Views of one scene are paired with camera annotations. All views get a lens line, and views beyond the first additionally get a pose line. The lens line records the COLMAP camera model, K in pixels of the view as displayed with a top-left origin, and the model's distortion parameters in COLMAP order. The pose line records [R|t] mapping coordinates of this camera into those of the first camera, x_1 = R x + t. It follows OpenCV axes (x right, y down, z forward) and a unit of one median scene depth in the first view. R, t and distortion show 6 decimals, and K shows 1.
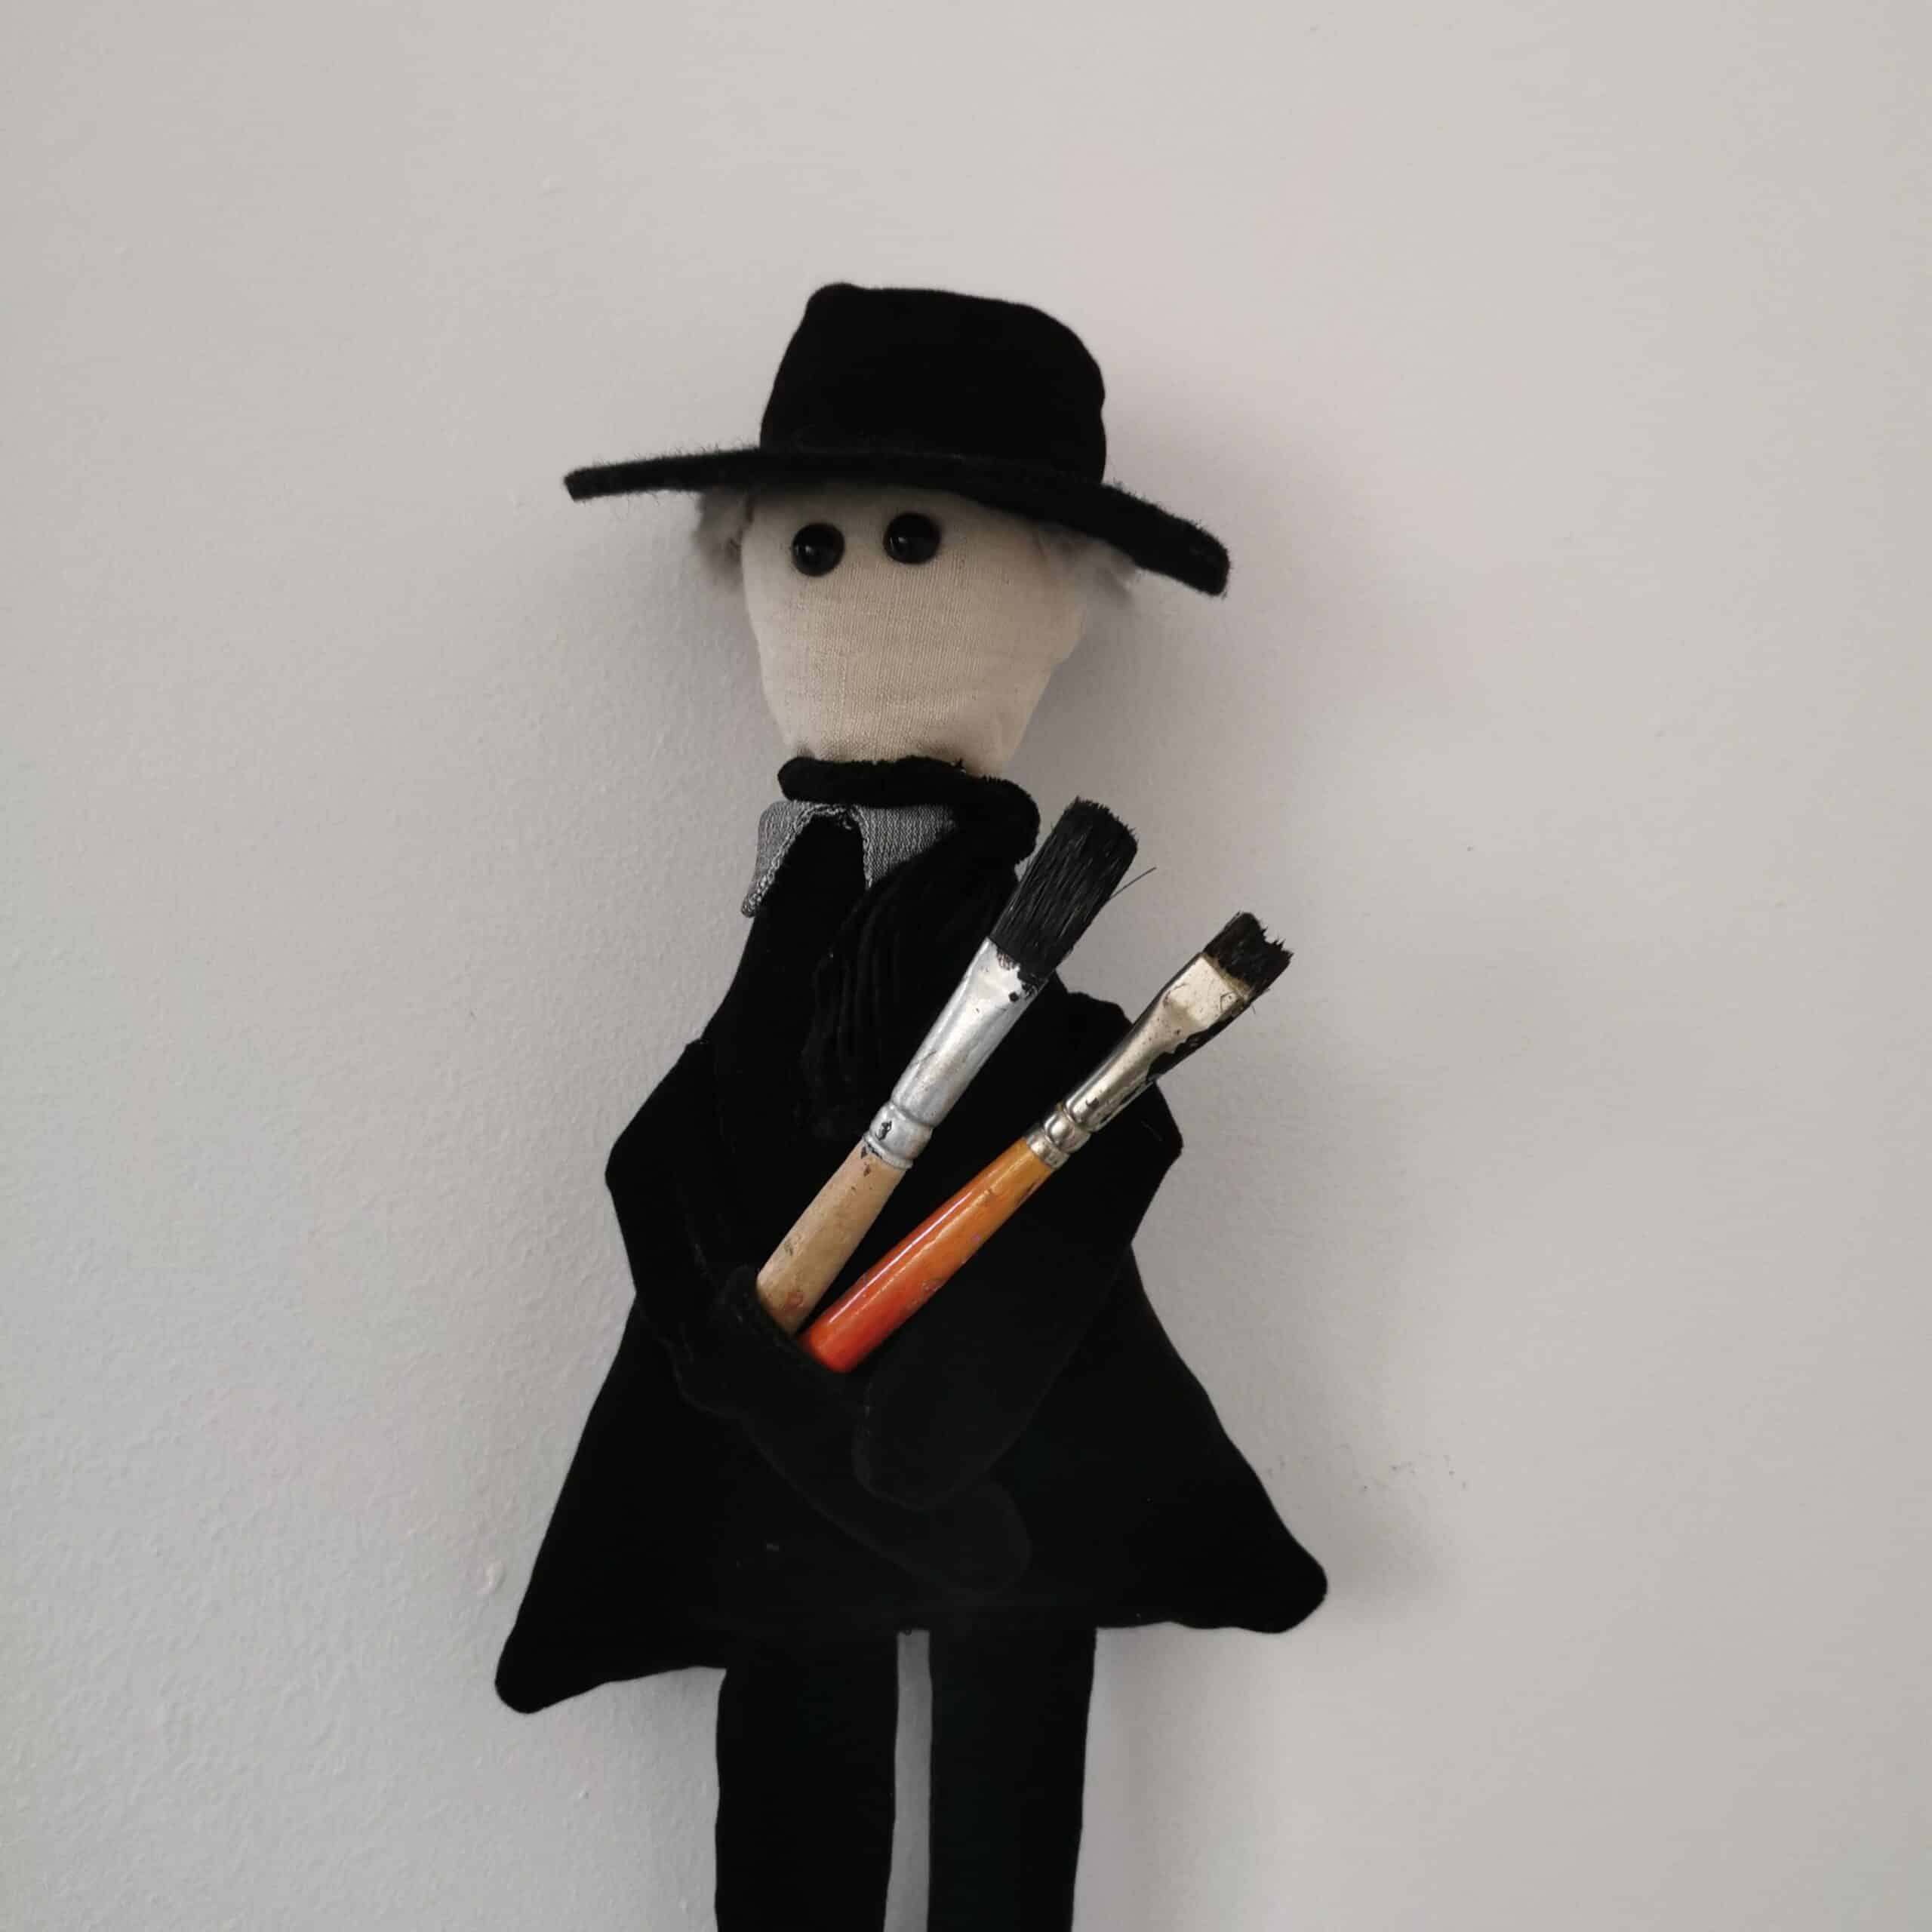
lens RADIAL K [[2104.7, 0, 963.4], [0, 2104.7, 995.2], [0, 0, 1]] dist [-0.030012, 0.022940]
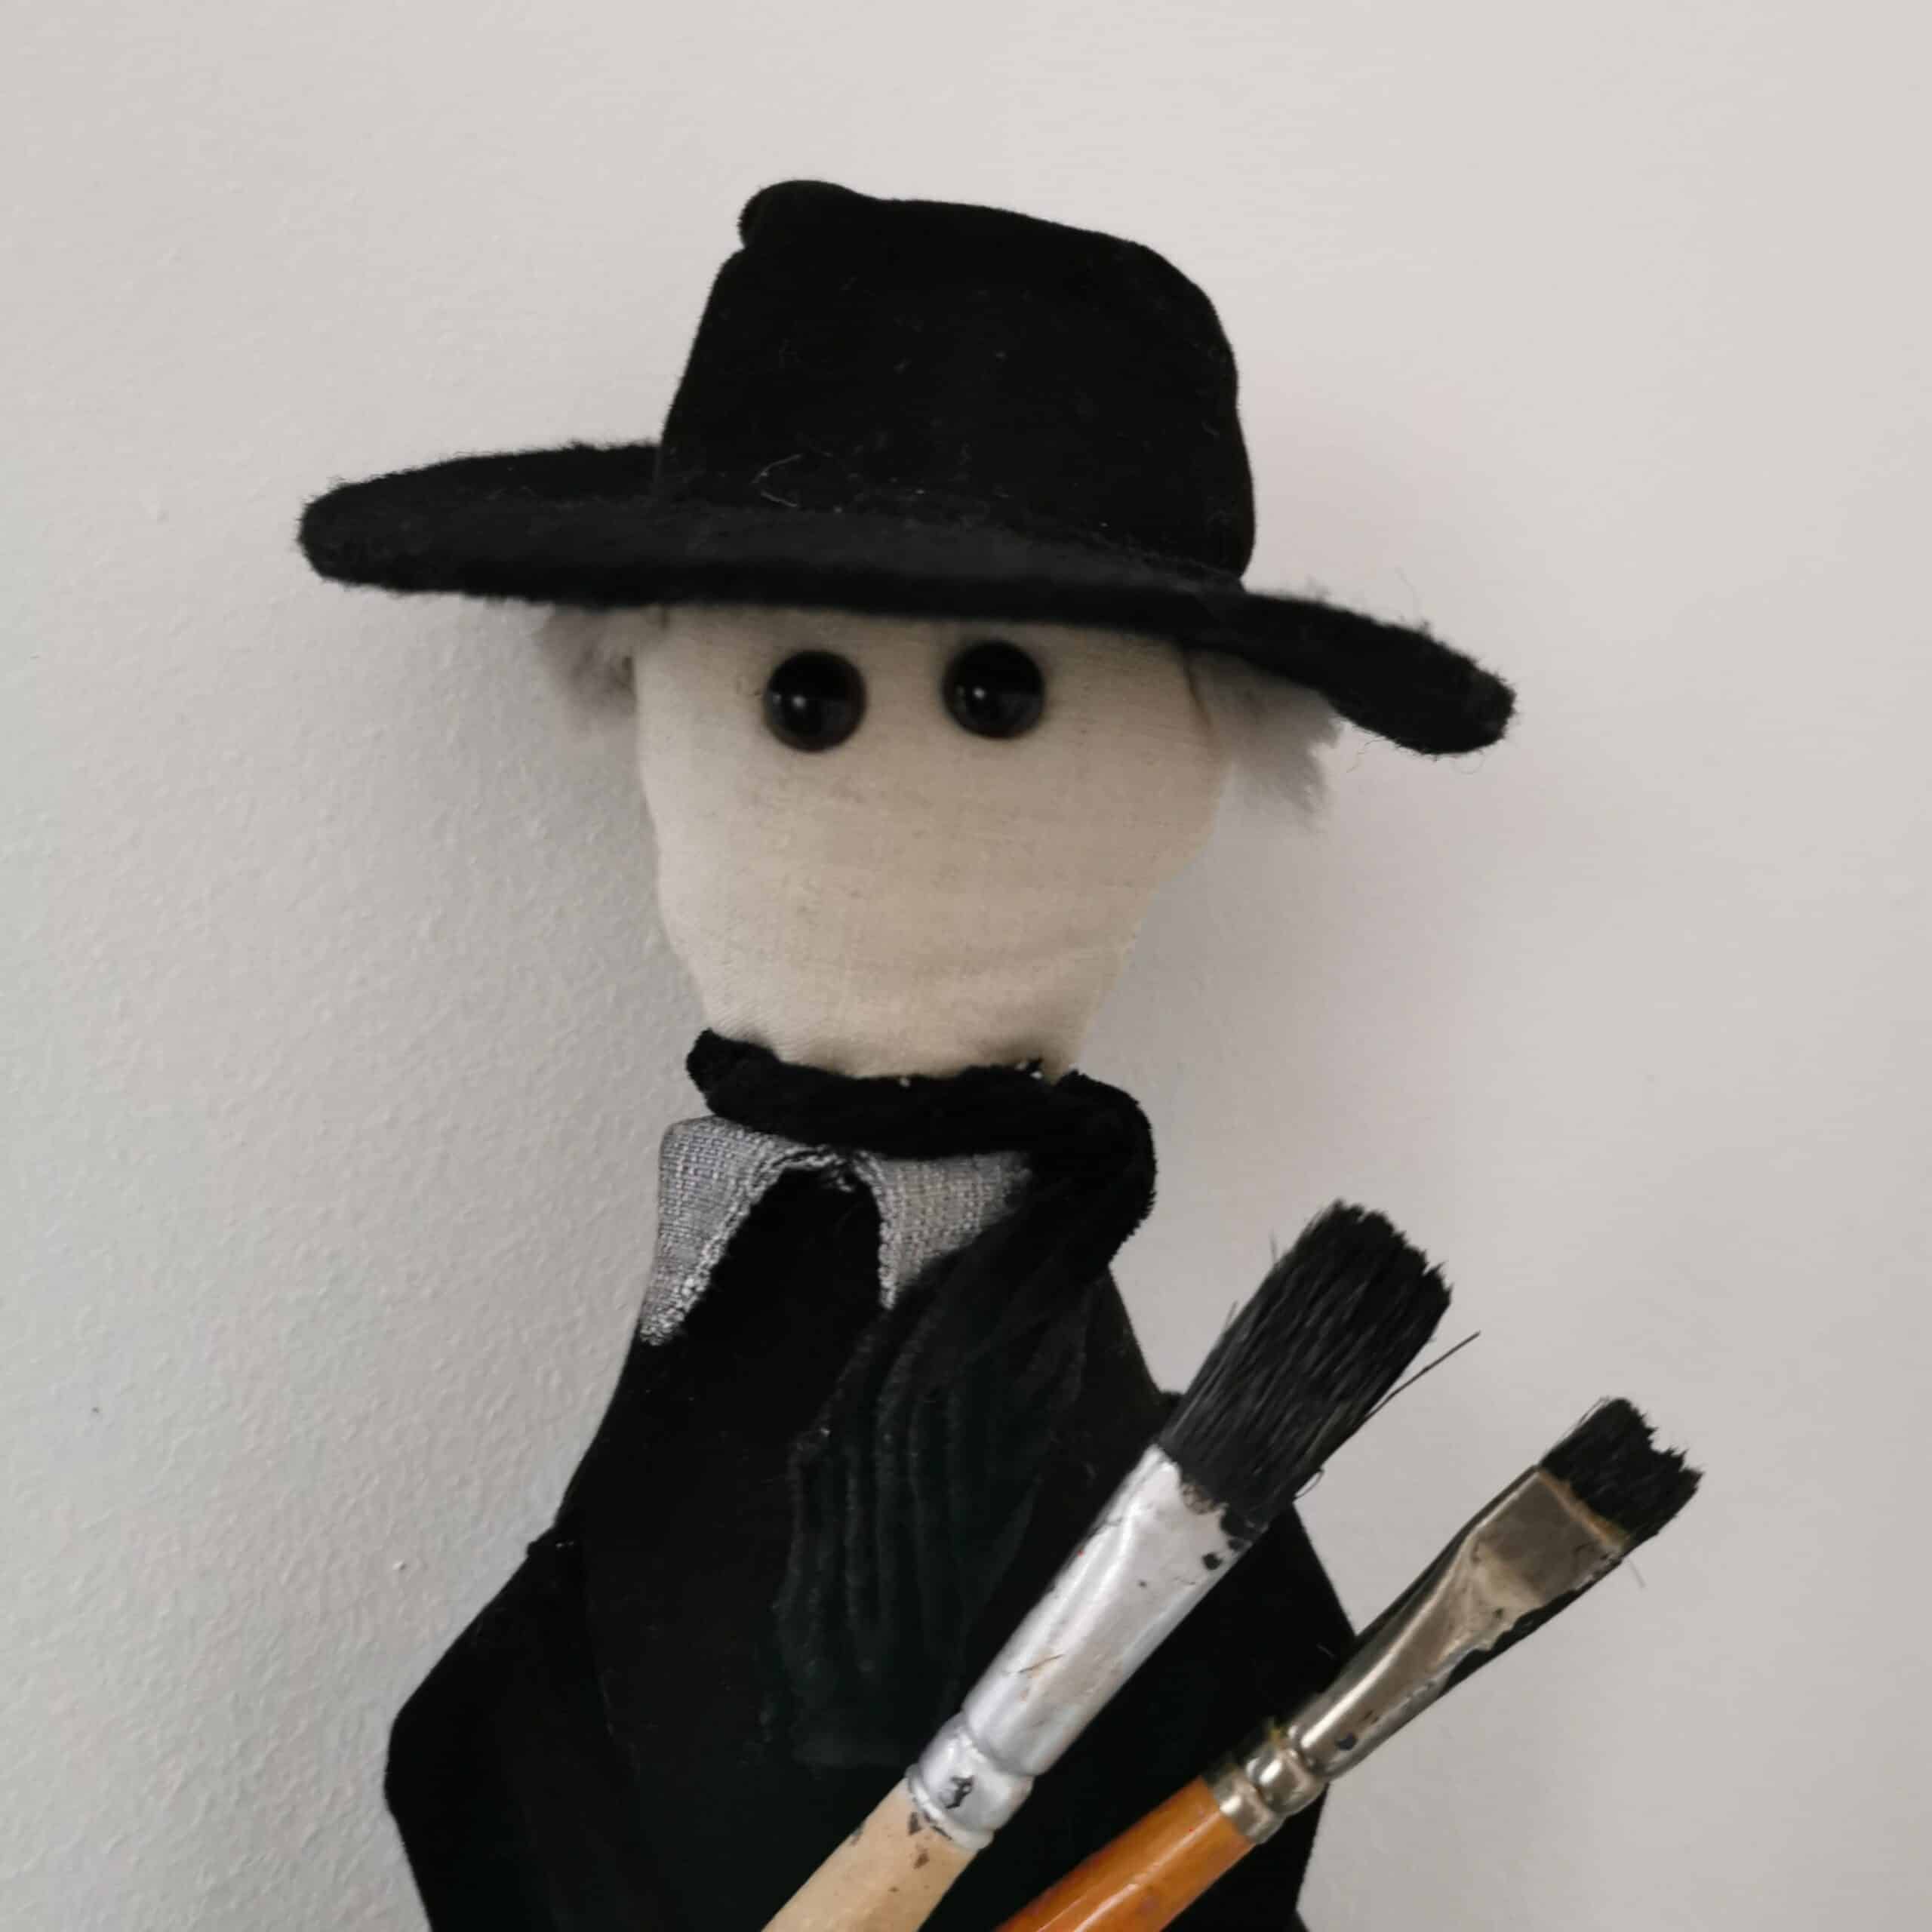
lens RADIAL K [[2013.5, 0, 967.1], [0, 2013.5, 923.6], [0, 0, 1]] dist [-0.003714, -0.038340]
pose [[0.974389, -0.007997, 0.224726, -0.143322], [-0.004164, 0.998554, 0.053589, -0.179306], [-0.224830, -0.053152, 0.972947, 0.483030]]
